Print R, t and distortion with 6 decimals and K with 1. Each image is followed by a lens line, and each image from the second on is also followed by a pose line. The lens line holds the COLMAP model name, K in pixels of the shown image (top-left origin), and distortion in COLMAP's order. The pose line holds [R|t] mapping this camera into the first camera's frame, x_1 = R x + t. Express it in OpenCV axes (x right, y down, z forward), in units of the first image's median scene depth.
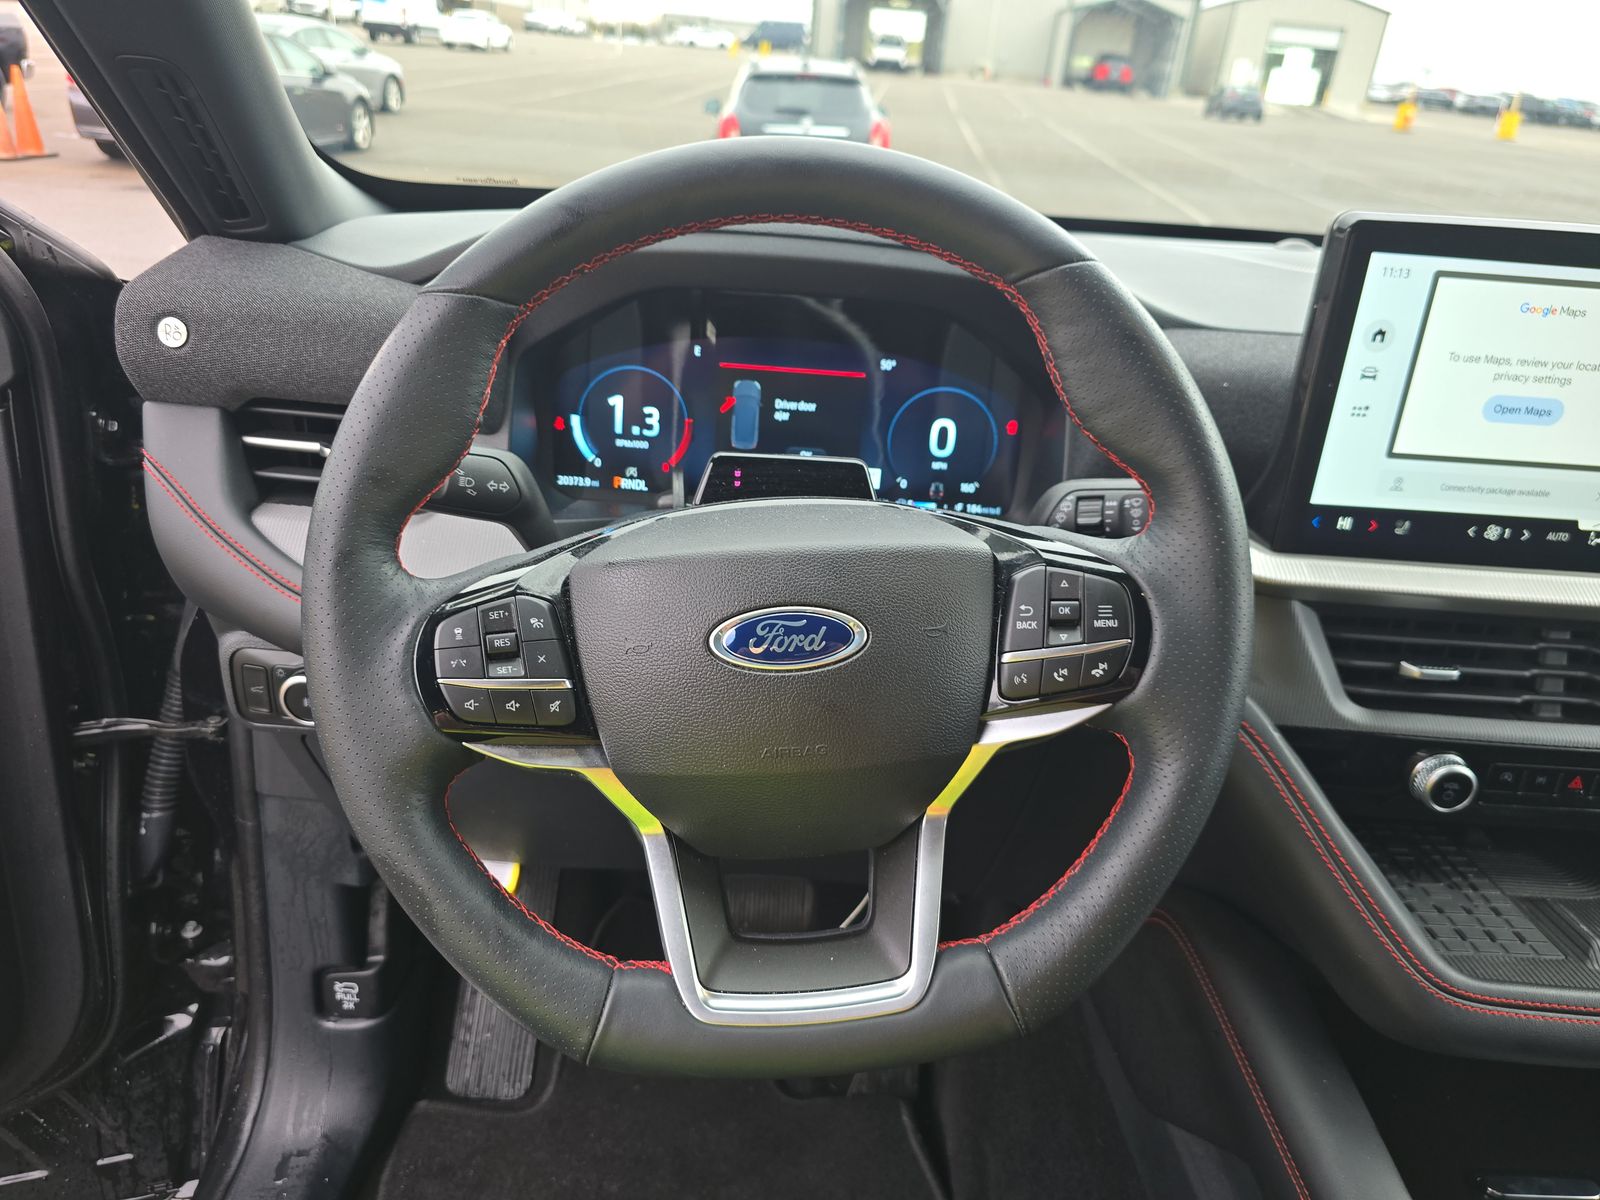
lens RADIAL K [[1114.5, 0, 800.0], [0, 1114.5, 600.0], [0, 0, 1]] dist [0.045191, -0.059674]
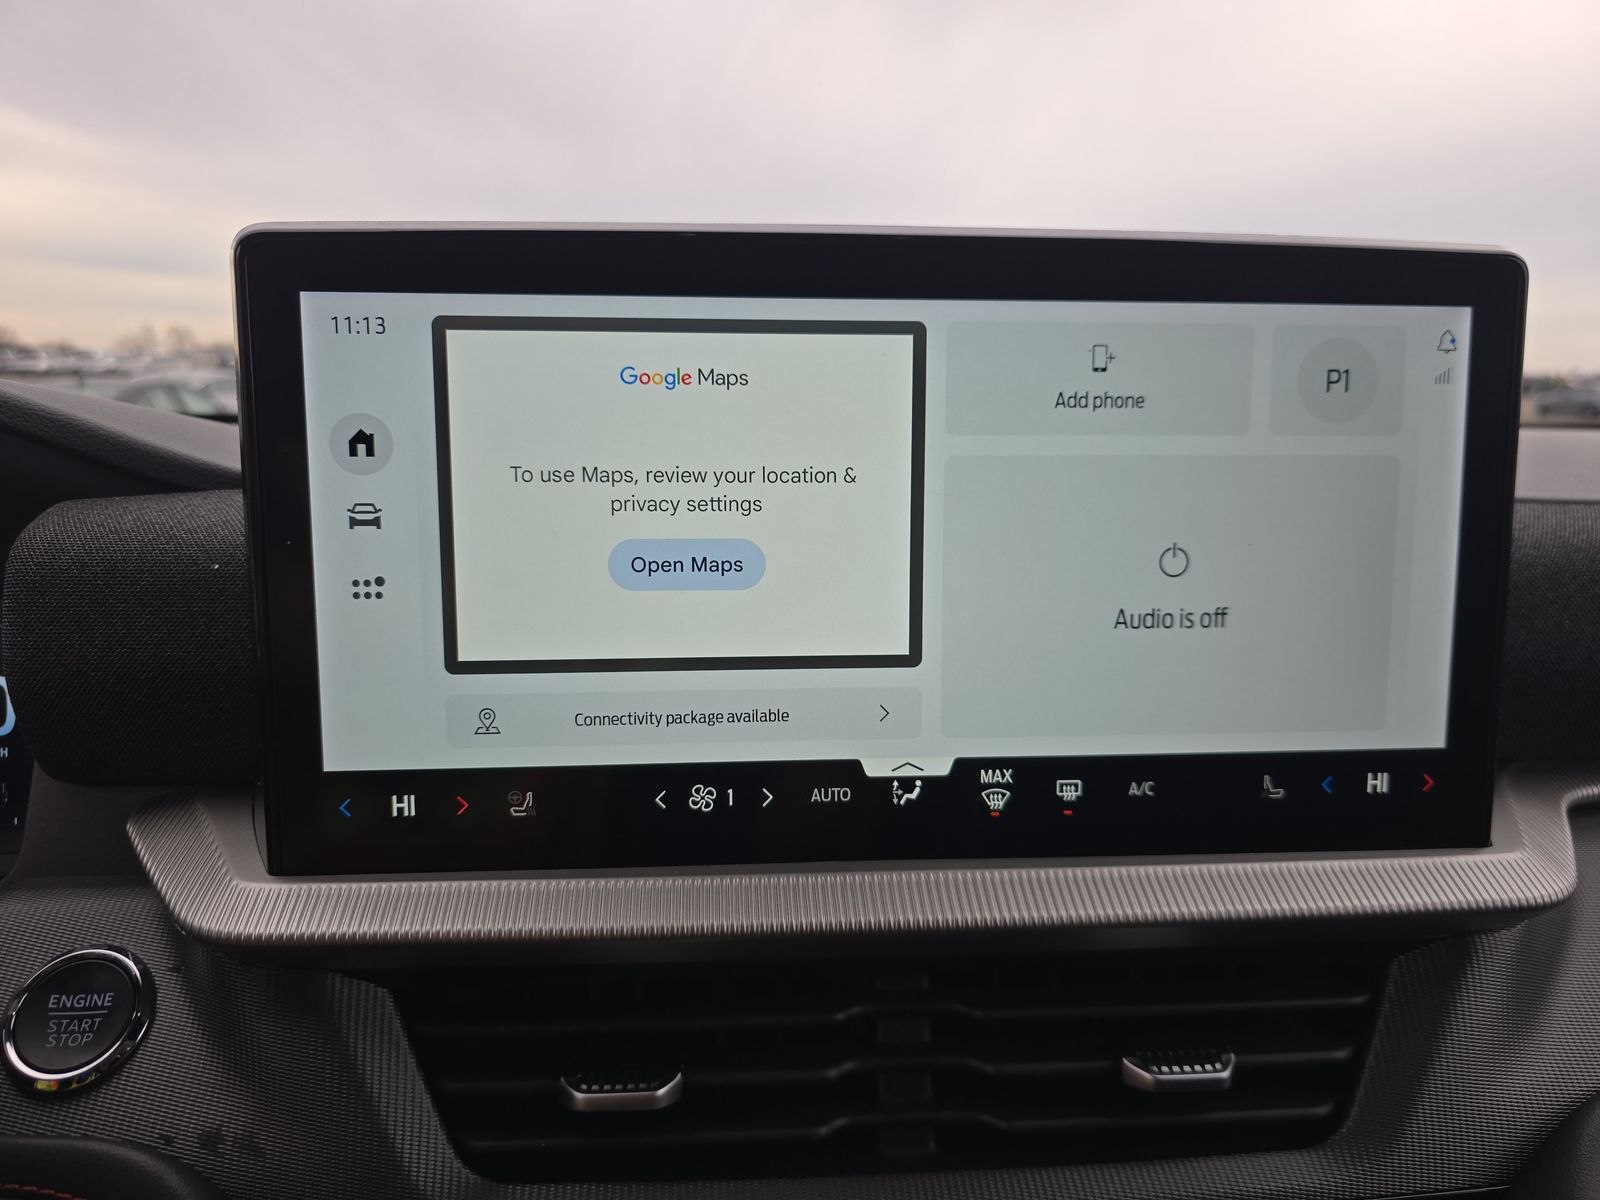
lens RADIAL K [[1114.5, 0, 800.0], [0, 1114.5, 600.0], [0, 0, 1]] dist [0.045191, -0.059674]
pose [[0.995103, -0.076142, 0.063027, 0.658957], [0.090026, 0.961436, -0.259878, -0.009721], [-0.040808, 0.264280, 0.963582, 0.488806]]
